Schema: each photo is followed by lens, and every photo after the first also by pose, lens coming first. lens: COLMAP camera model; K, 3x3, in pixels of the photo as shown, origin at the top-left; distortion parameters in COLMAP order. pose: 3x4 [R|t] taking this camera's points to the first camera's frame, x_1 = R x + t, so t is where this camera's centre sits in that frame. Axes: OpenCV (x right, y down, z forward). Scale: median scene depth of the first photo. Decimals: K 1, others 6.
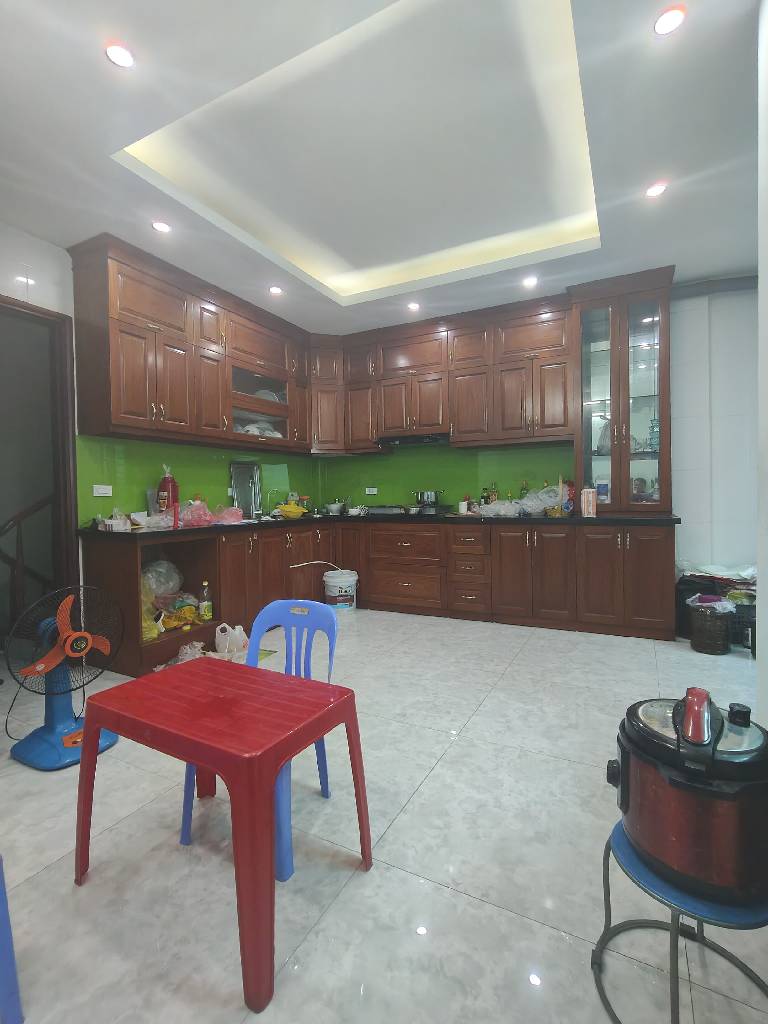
lens RADIAL K [[480.3, 0, 382.7], [0, 480.3, 509.4], [0, 0, 1]] dist [-0.012633, 0.003693]
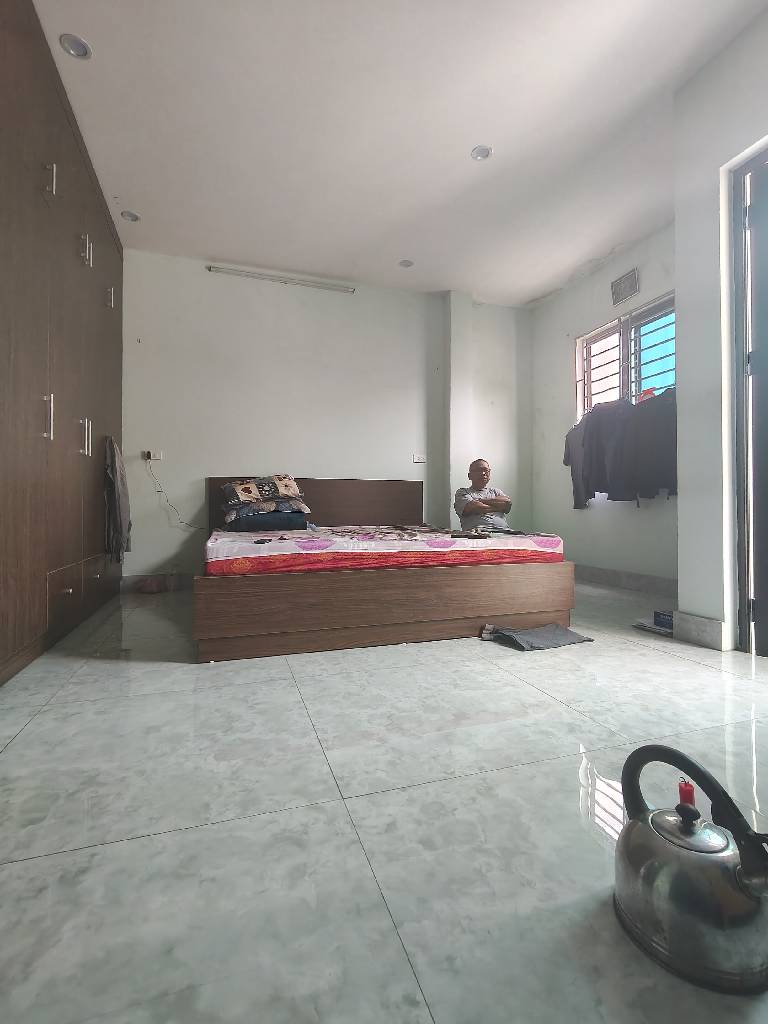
lens RADIAL K [[480.3, 0, 380.4], [0, 480.3, 510.8], [0, 0, 1]] dist [-0.012633, 0.003693]
pose [[-0.694890, 0.010376, -0.719042, 0.567916], [0.000223, 0.999899, 0.014213, 0.200927], [0.719116, 0.009716, -0.694822, 1.614460]]
